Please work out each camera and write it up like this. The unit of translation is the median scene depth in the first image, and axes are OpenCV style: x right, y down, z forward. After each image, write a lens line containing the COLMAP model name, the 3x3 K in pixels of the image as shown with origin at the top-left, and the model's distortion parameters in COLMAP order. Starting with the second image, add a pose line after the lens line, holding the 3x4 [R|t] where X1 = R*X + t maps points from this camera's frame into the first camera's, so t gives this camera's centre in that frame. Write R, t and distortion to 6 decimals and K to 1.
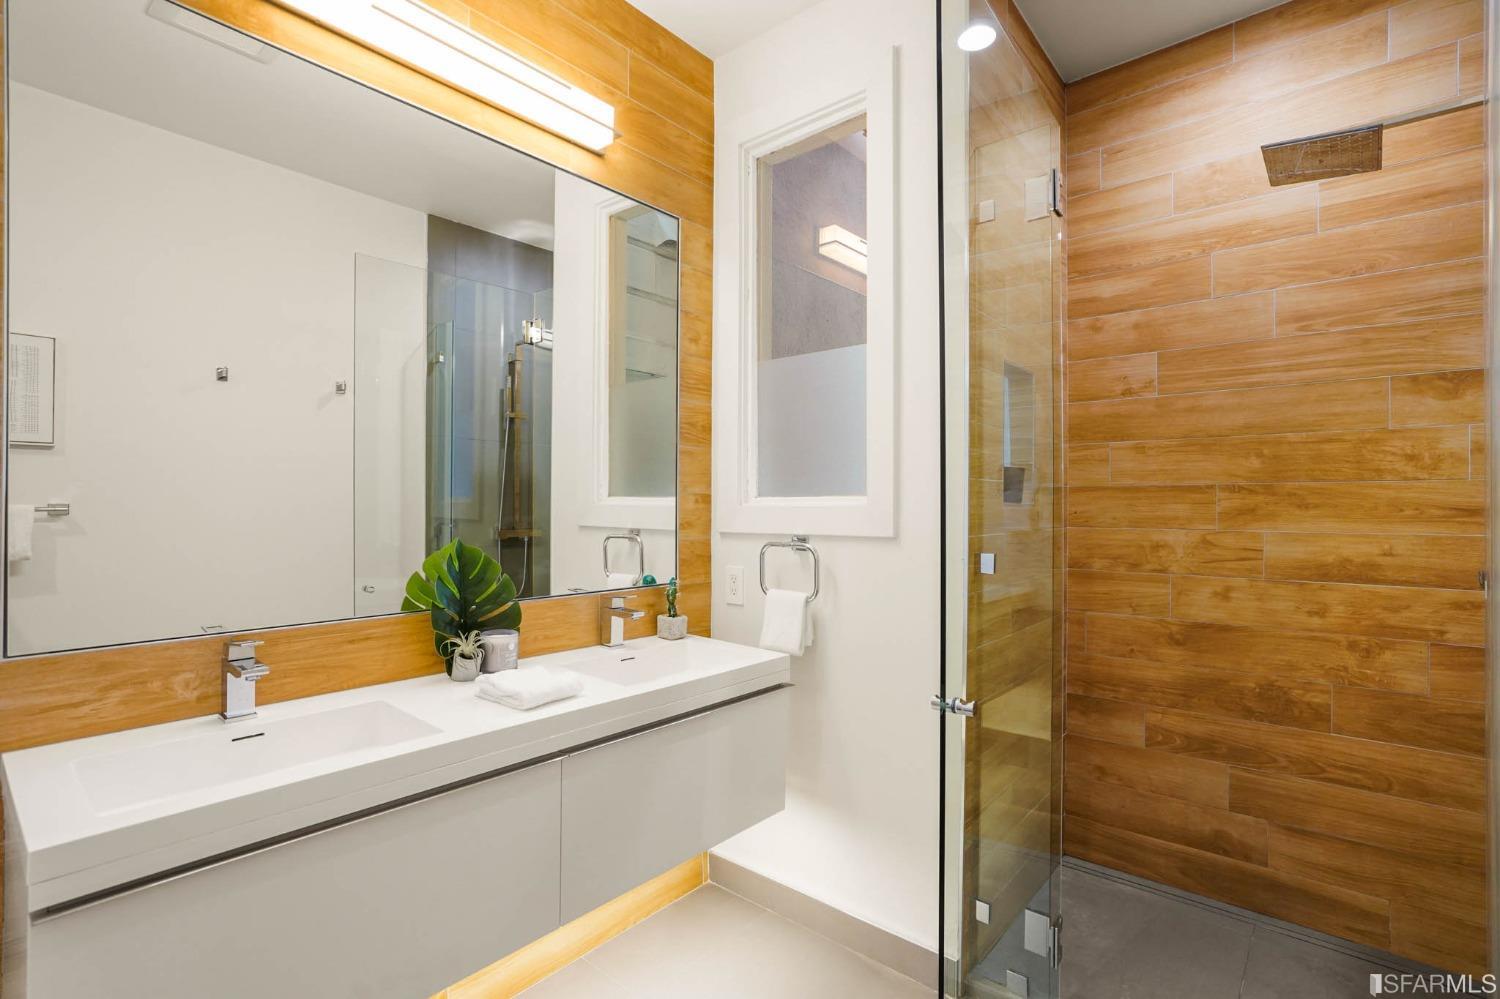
lens RADIAL K [[718.1, 0, 749.3], [0, 718.1, 499.7], [0, 0, 1]] dist [0.000192, 0.006971]
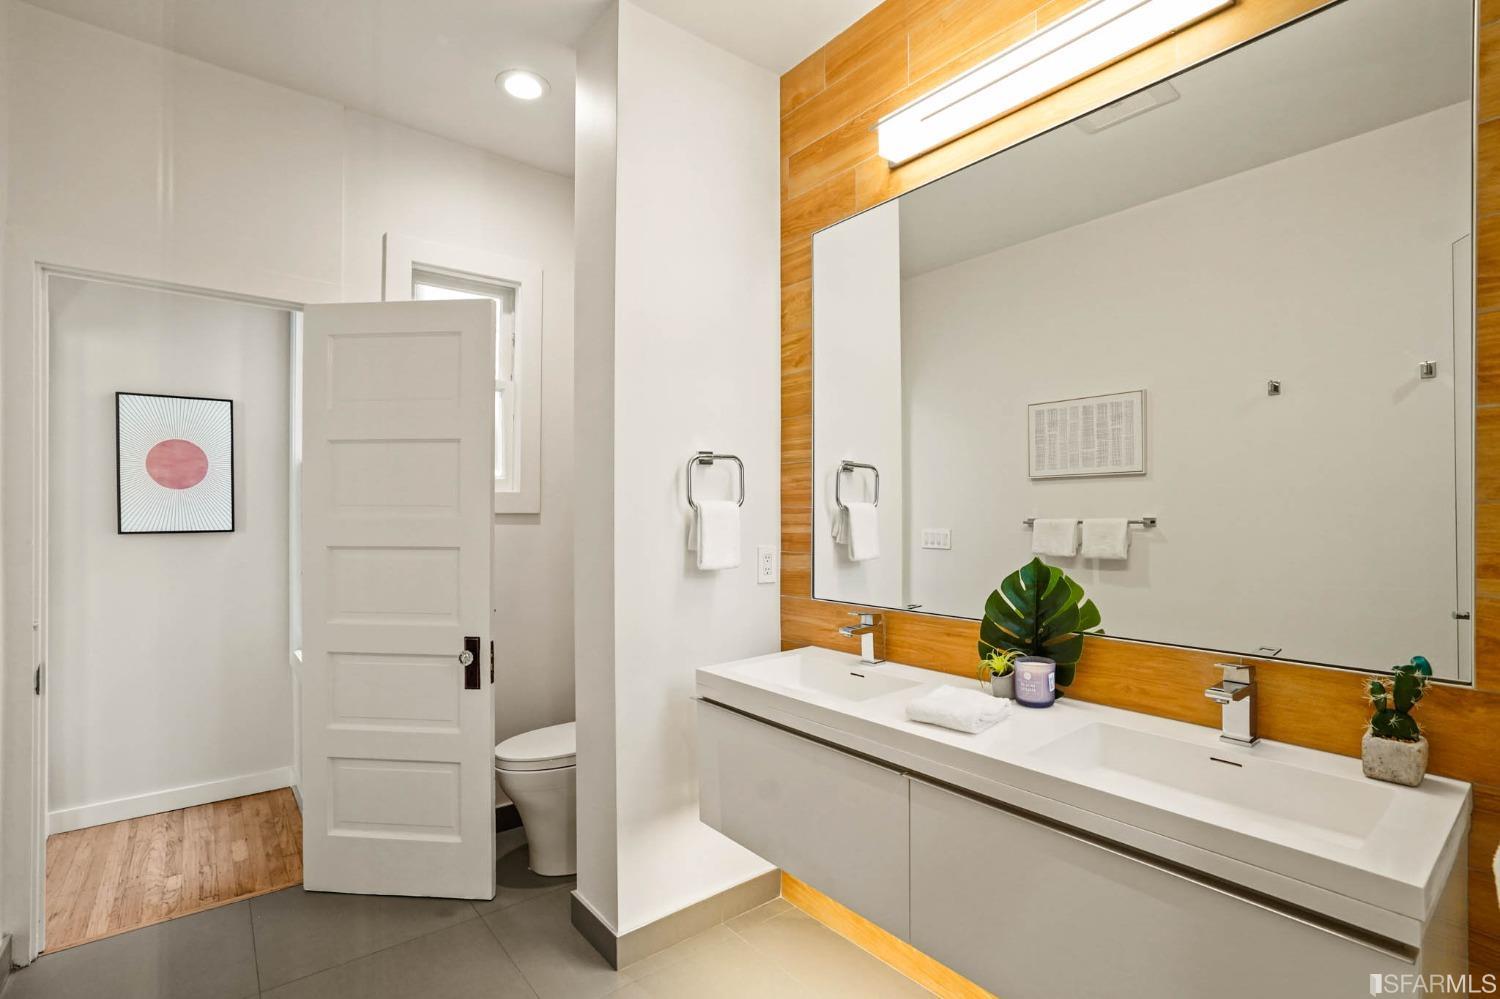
lens RADIAL K [[718.1, 0, 750.6], [0, 718.1, 507.7], [0, 0, 1]] dist [0.000192, 0.006971]
pose [[-0.167961, -0.008475, -0.985757, 0.551928], [0.007520, 0.999923, -0.009878, -0.006125], [0.985765, -0.009072, -0.167885, 0.685575]]
